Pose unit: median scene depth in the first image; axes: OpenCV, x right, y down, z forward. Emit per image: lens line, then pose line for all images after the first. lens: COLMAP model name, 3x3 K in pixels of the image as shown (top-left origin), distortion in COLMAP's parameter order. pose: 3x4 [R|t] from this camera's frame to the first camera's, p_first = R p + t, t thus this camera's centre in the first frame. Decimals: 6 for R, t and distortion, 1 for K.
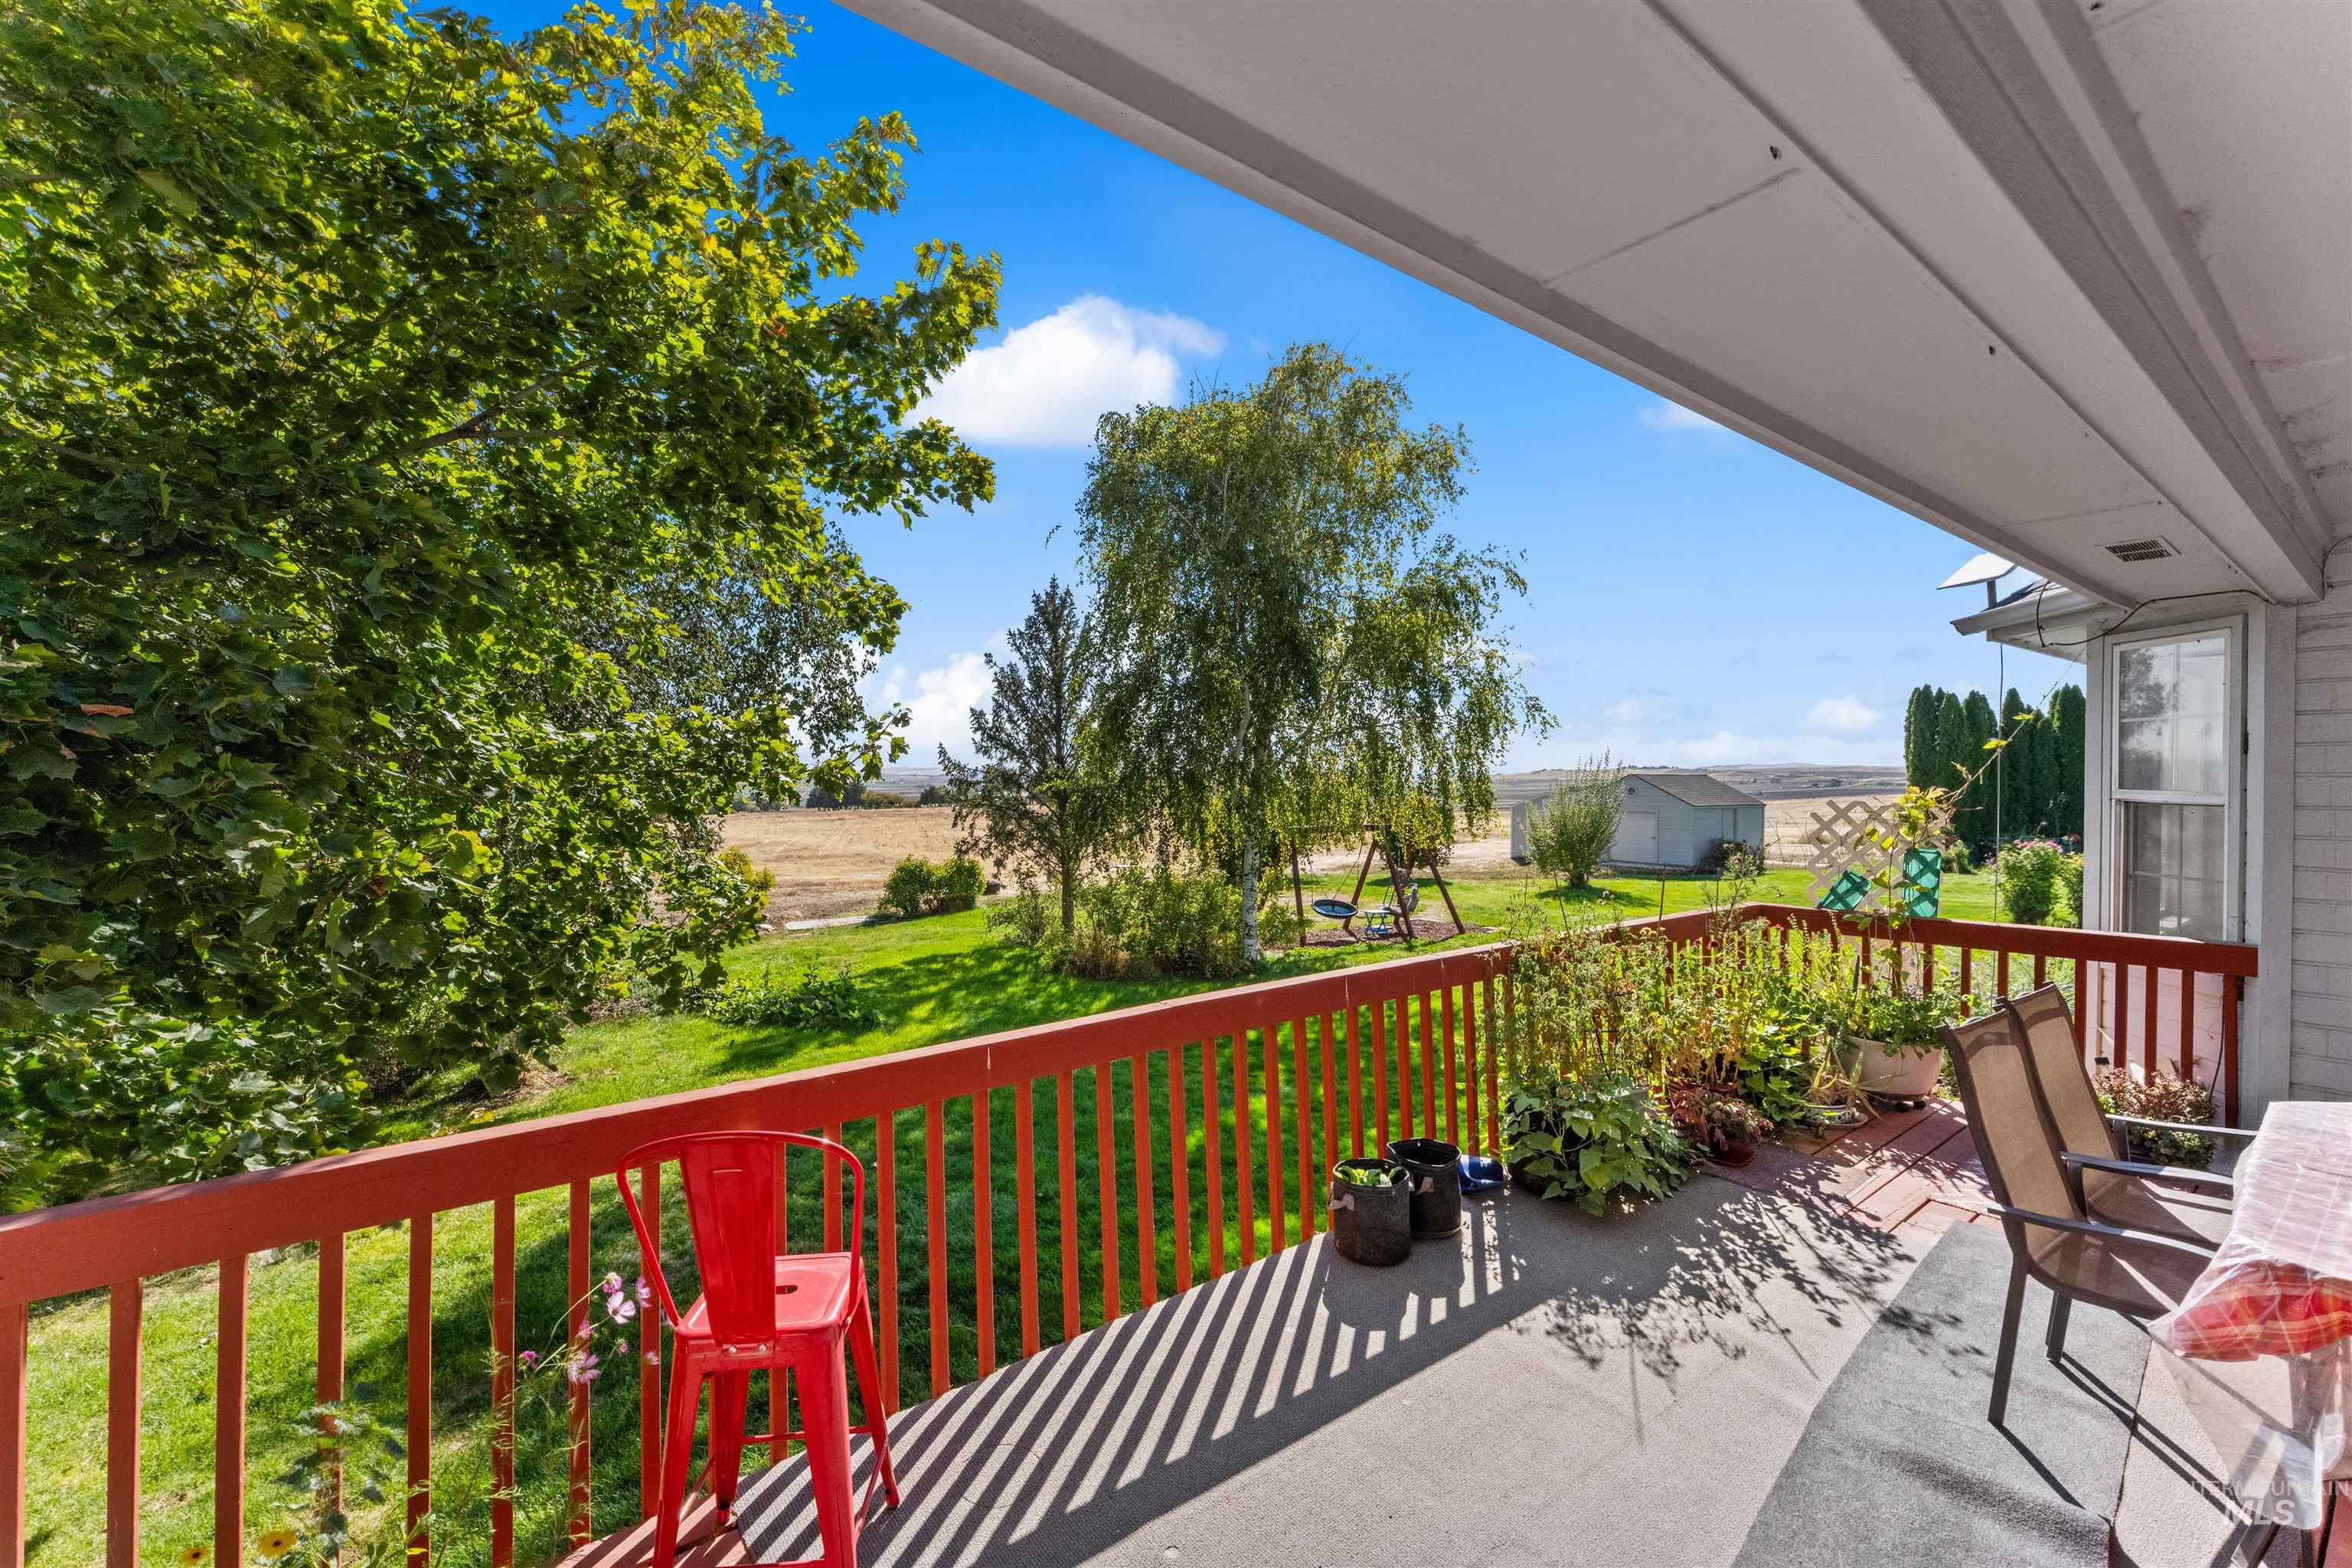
lens RADIAL K [[947.3, 0, 1170.4], [0, 947.3, 771.8], [0, 0, 1]] dist [0.000731, -0.000062]
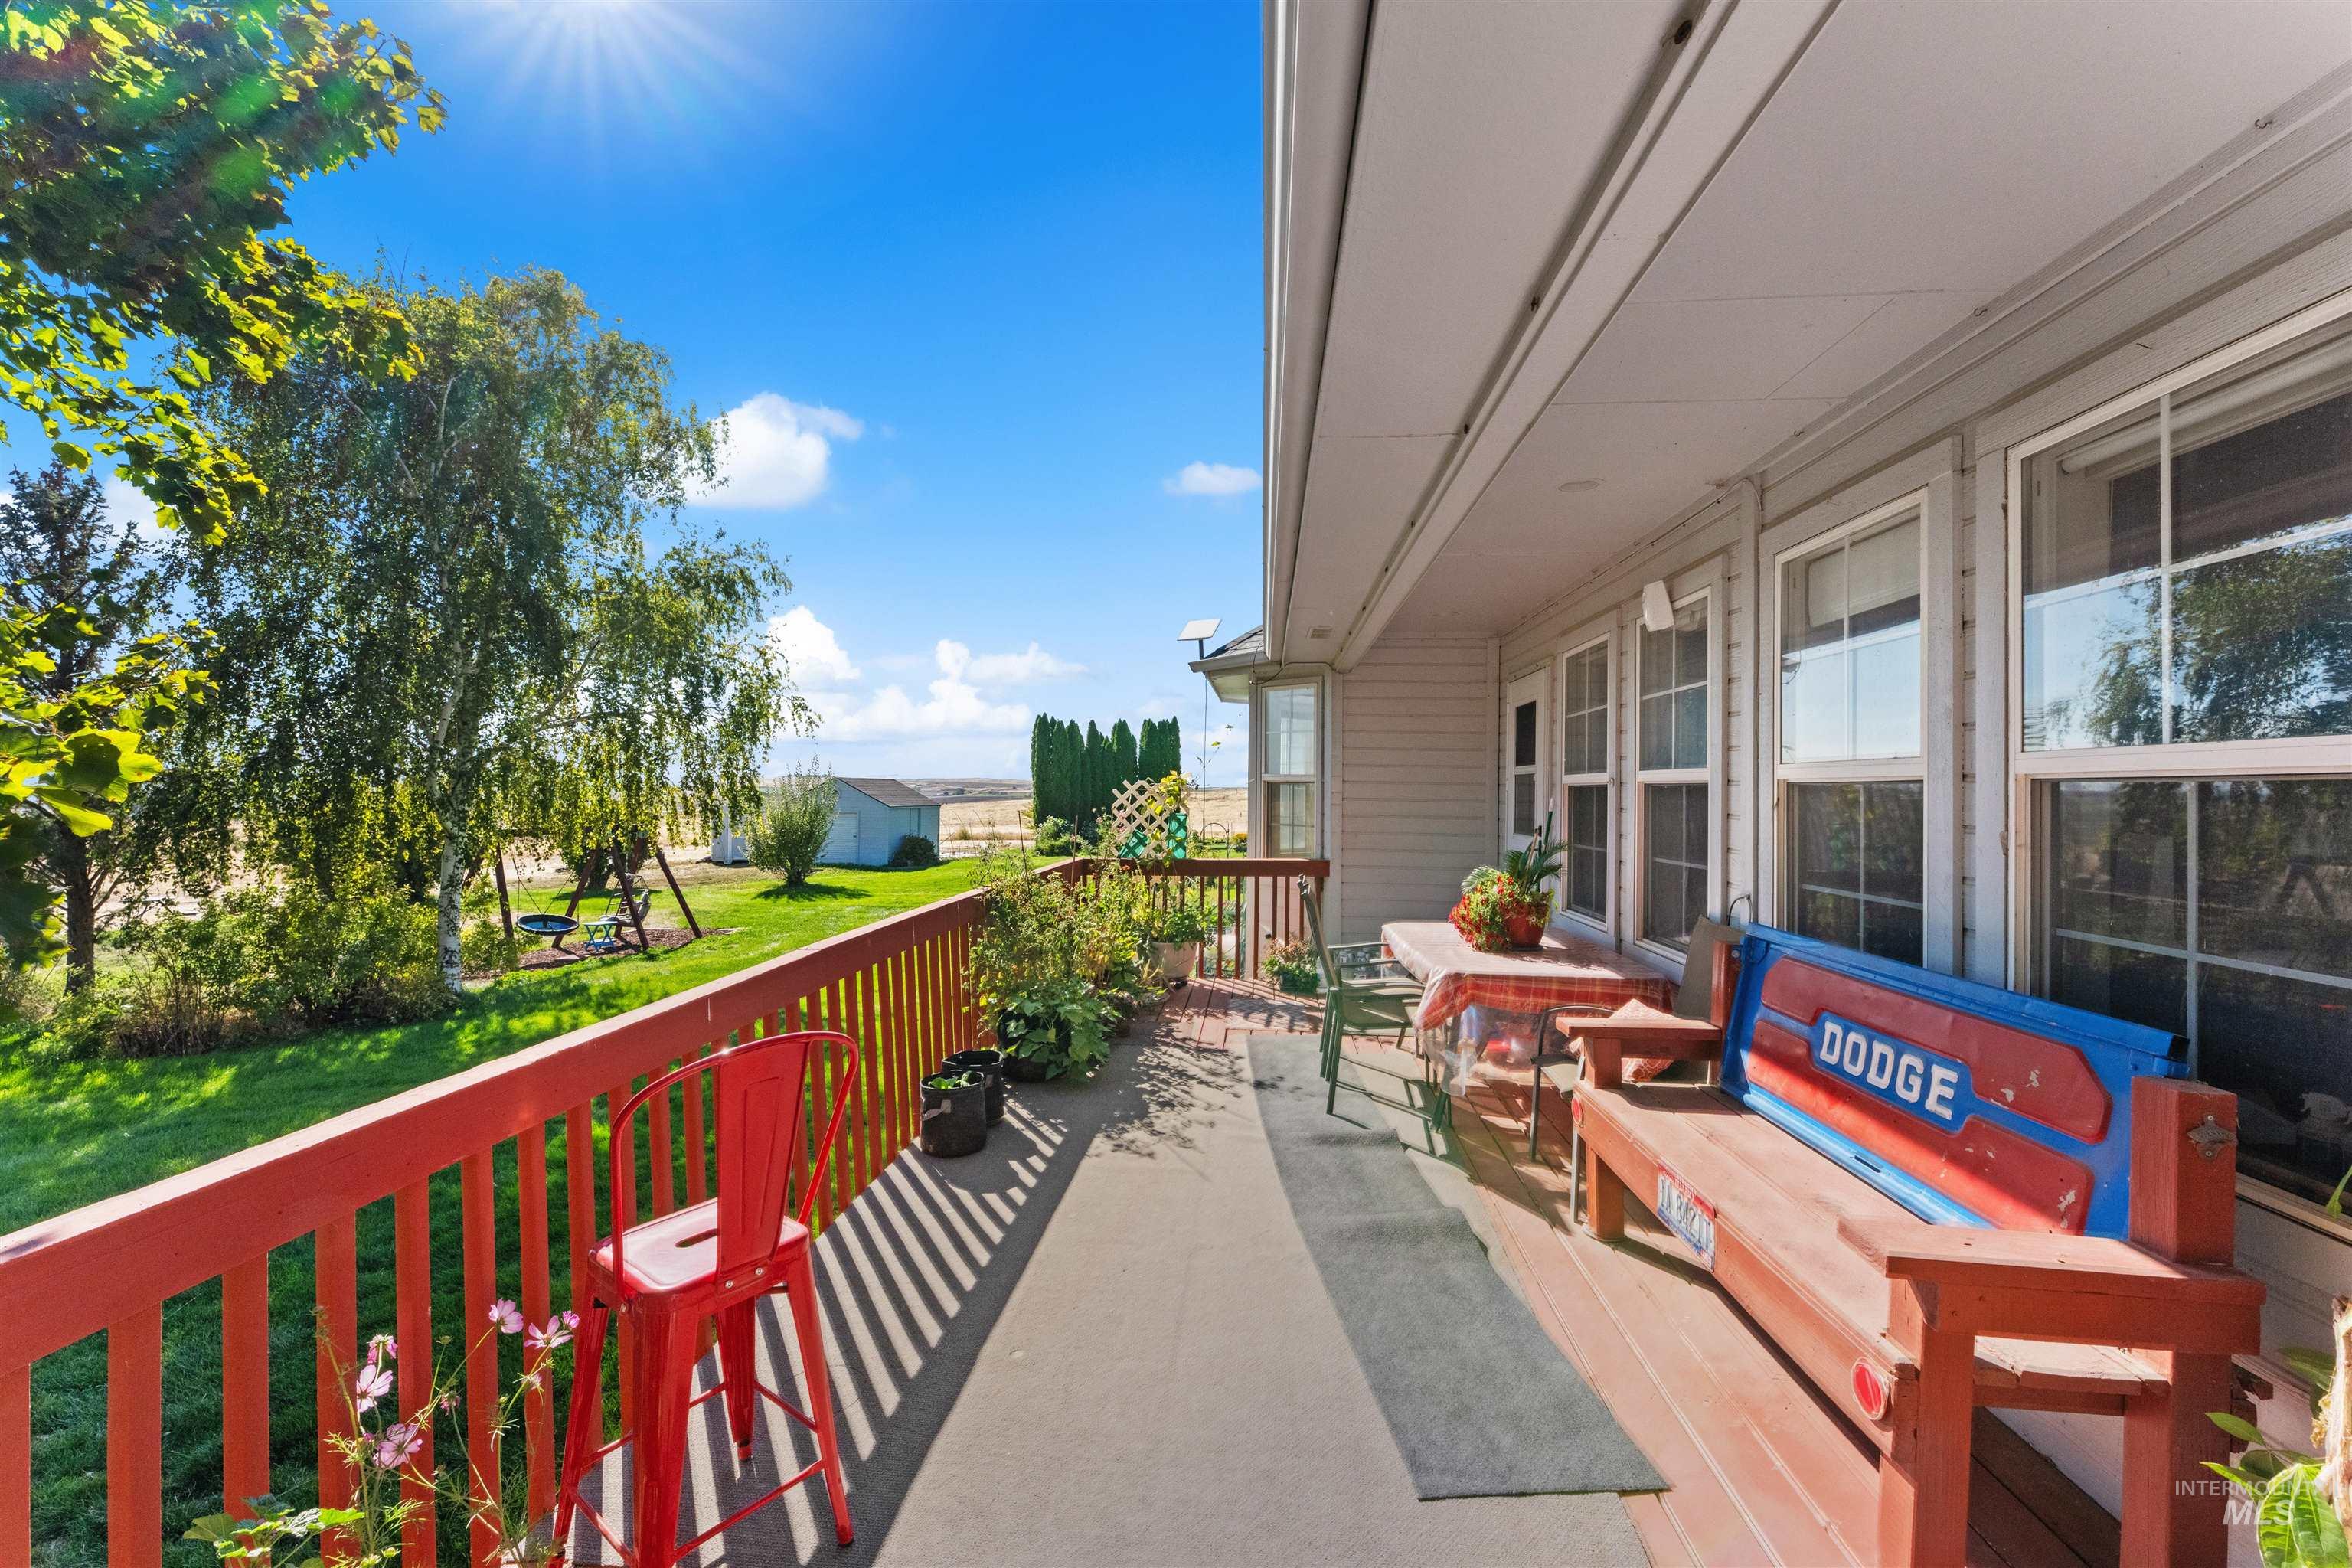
lens RADIAL K [[947.3, 0, 1170.4], [0, 947.3, 771.8], [0, 0, 1]] dist [0.000731, -0.000062]
pose [[0.666741, 0.020725, 0.745002, -0.319808], [-0.013290, 0.999785, -0.015918, 0.041626], [-0.745171, 0.000712, 0.666873, 0.022536]]
